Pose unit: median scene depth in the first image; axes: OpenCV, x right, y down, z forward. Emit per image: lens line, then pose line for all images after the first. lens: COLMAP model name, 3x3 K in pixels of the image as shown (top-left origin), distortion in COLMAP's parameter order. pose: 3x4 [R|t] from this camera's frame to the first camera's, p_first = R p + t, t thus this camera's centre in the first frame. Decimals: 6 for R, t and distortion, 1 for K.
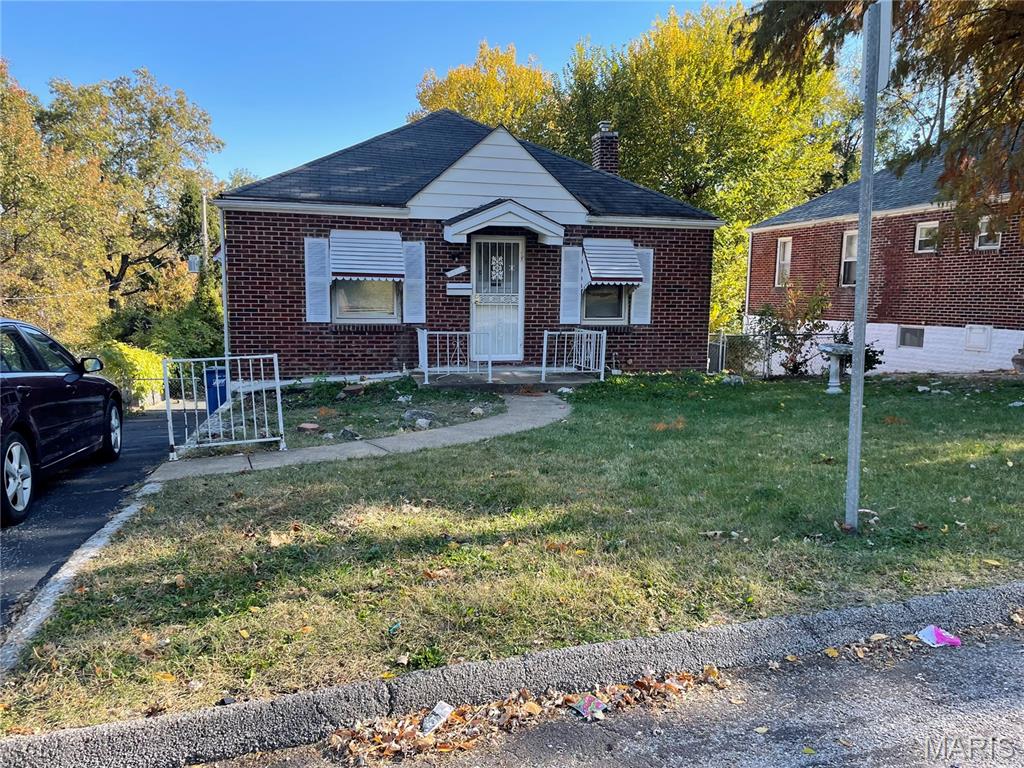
lens RADIAL K [[773.5, 0, 508.0], [0, 773.5, 402.5], [0, 0, 1]] dist [0.109886, -0.158766]
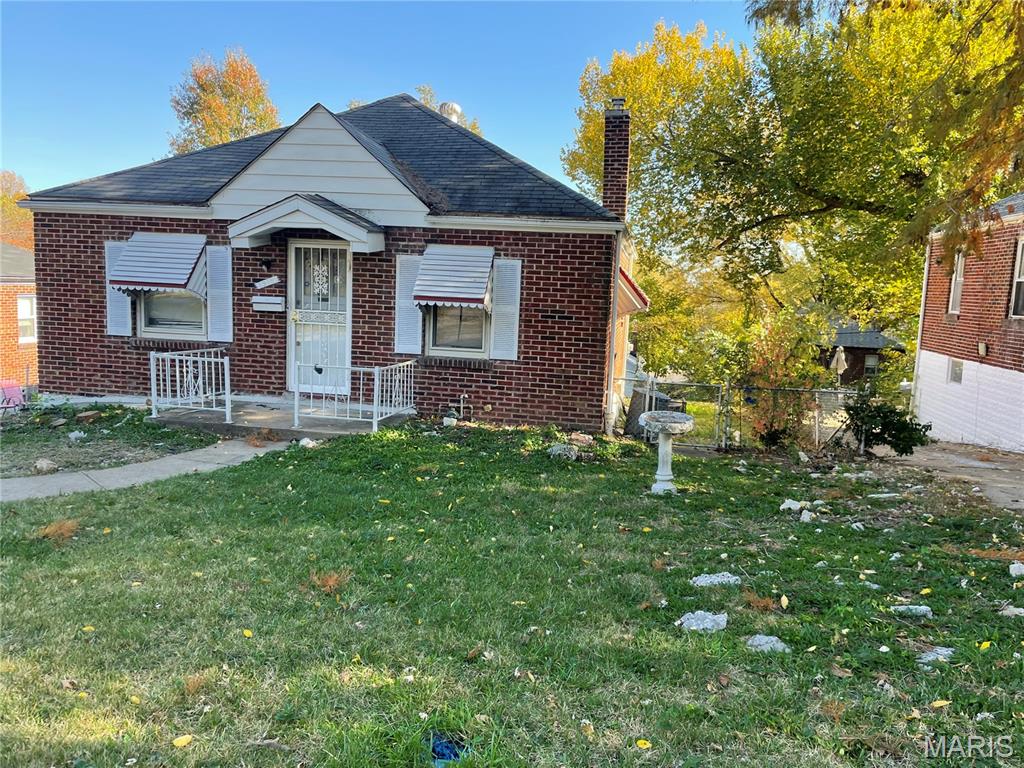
lens RADIAL K [[773.7, 0, 511.7], [0, 773.7, 392.9], [0, 0, 1]] dist [0.092847, -0.123624]
pose [[0.914356, 0.081551, -0.396614, 0.516603], [-0.088576, 0.996069, 0.000606, -0.076000], [0.395105, 0.034577, 0.917985, 0.347611]]
